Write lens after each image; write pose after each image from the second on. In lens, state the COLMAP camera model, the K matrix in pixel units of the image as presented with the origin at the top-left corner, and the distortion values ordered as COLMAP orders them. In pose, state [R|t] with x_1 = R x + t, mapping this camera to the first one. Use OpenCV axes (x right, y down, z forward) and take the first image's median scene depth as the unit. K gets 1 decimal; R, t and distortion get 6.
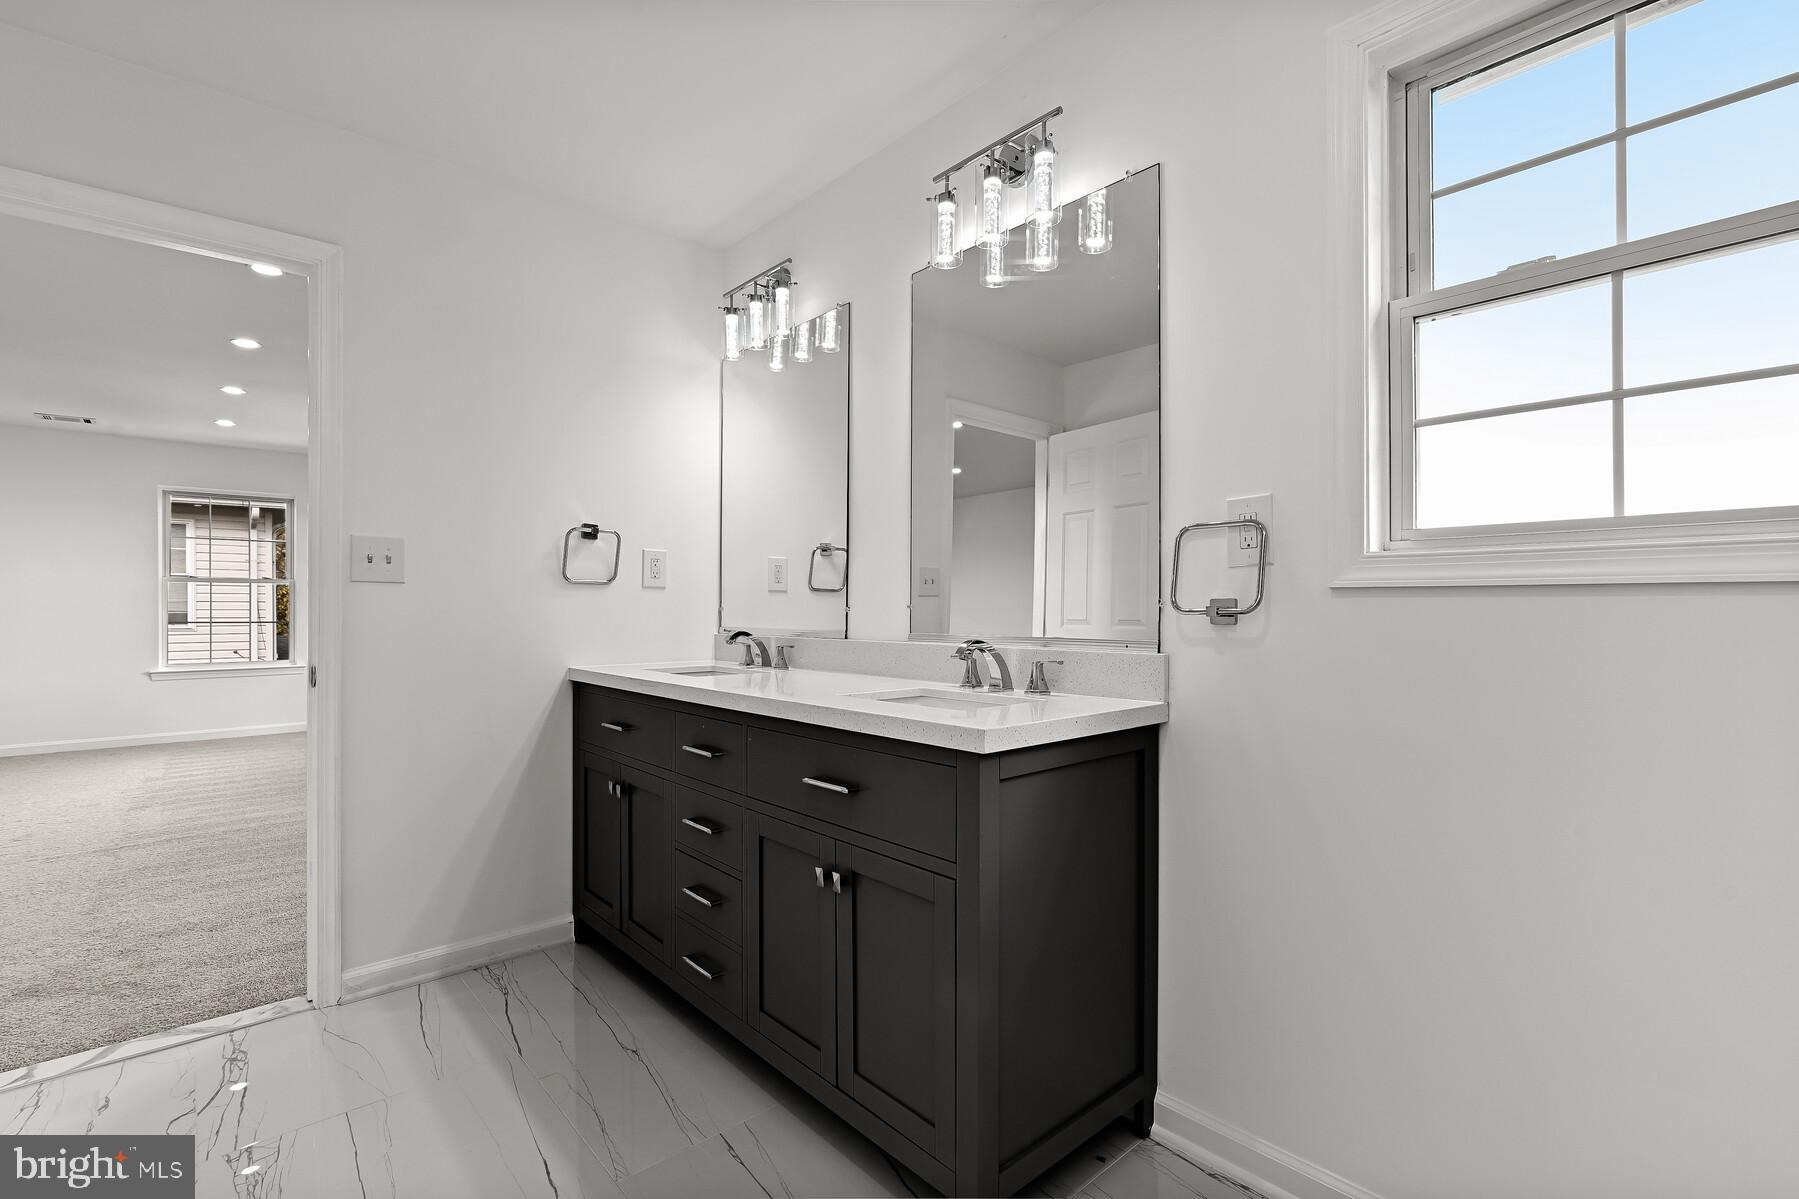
lens RADIAL K [[834.2, 0, 901.5], [0, 834.2, 616.5], [0, 0, 1]] dist [-0.012466, 0.002122]
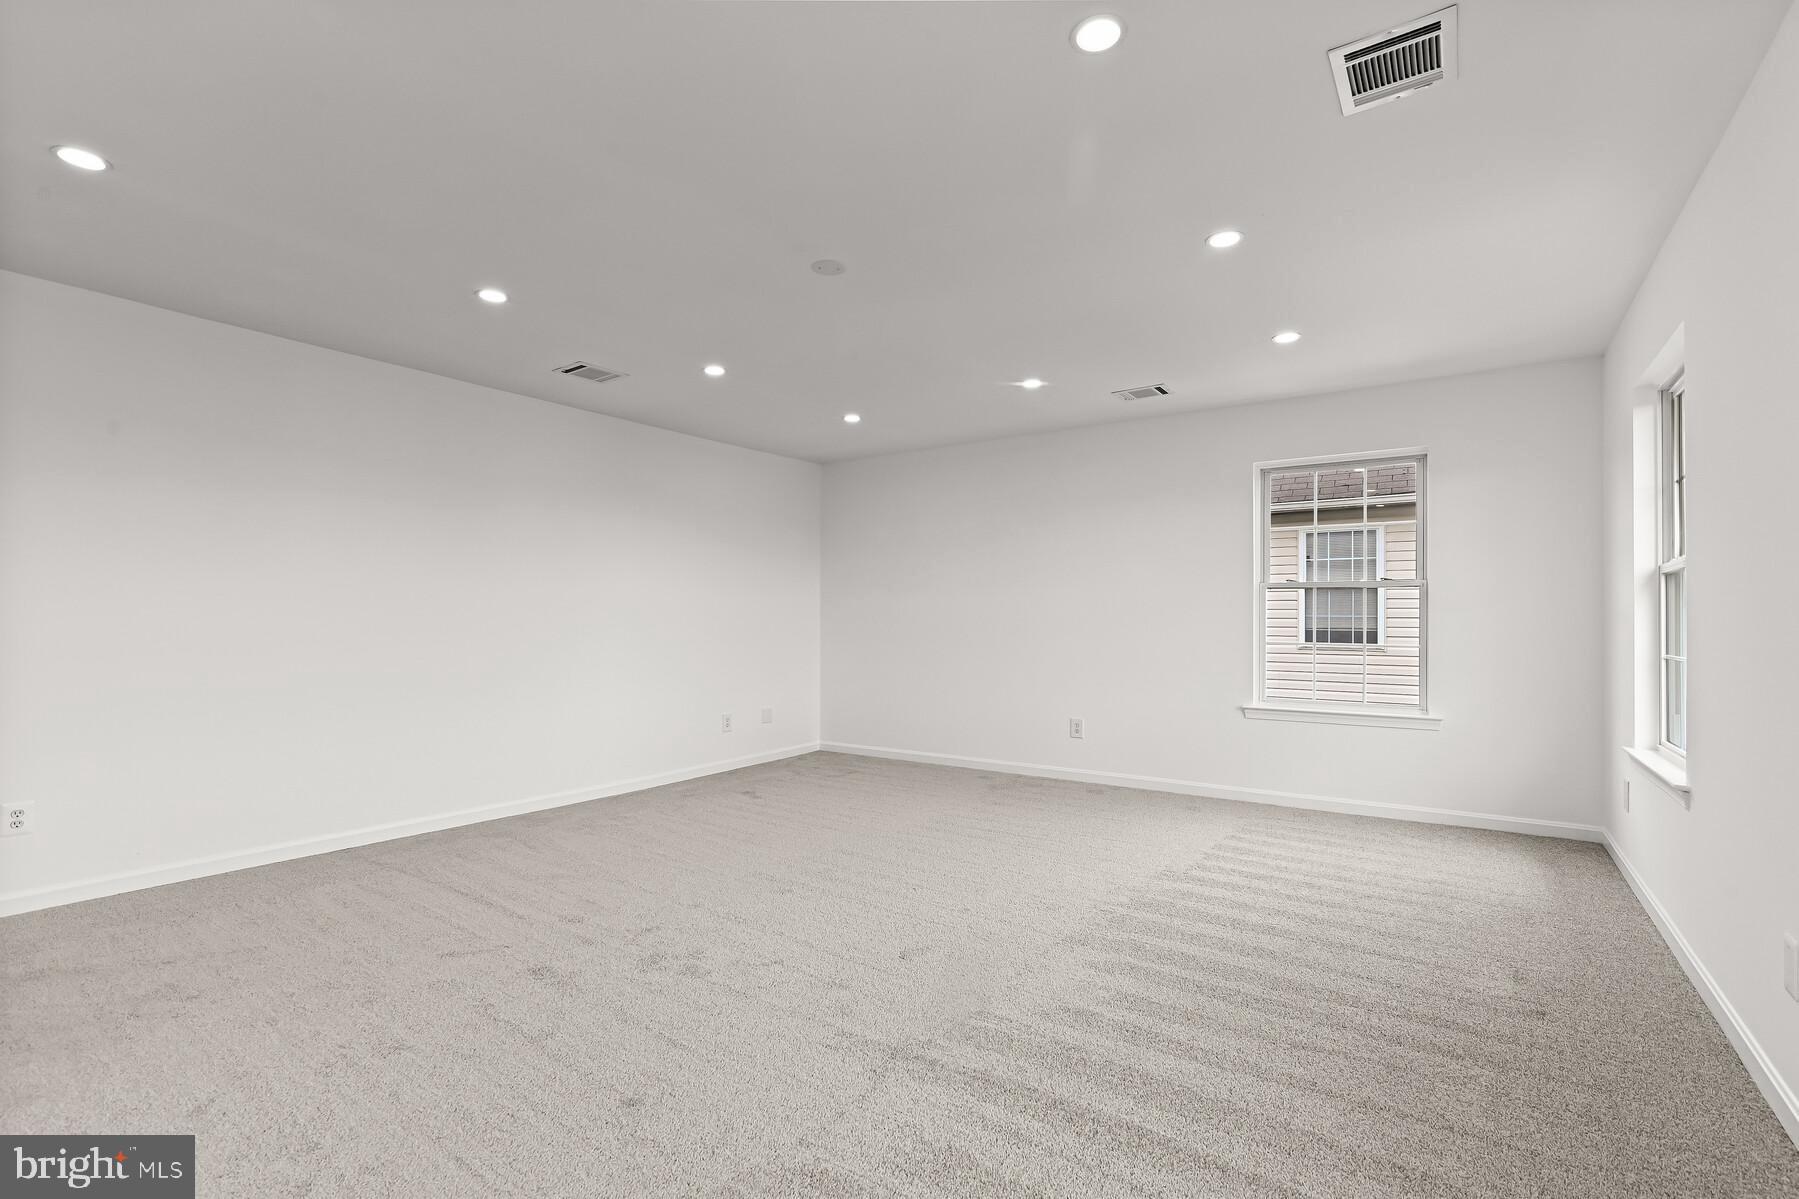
lens RADIAL K [[834.2, 0, 894.1], [0, 834.2, 607.1], [0, 0, 1]] dist [-0.012466, 0.002122]
pose [[0.262820, -0.007959, -0.964812, -0.246395], [-0.008677, 0.999906, -0.010613, -0.014237], [0.964806, 0.011161, 0.262726, 0.480064]]
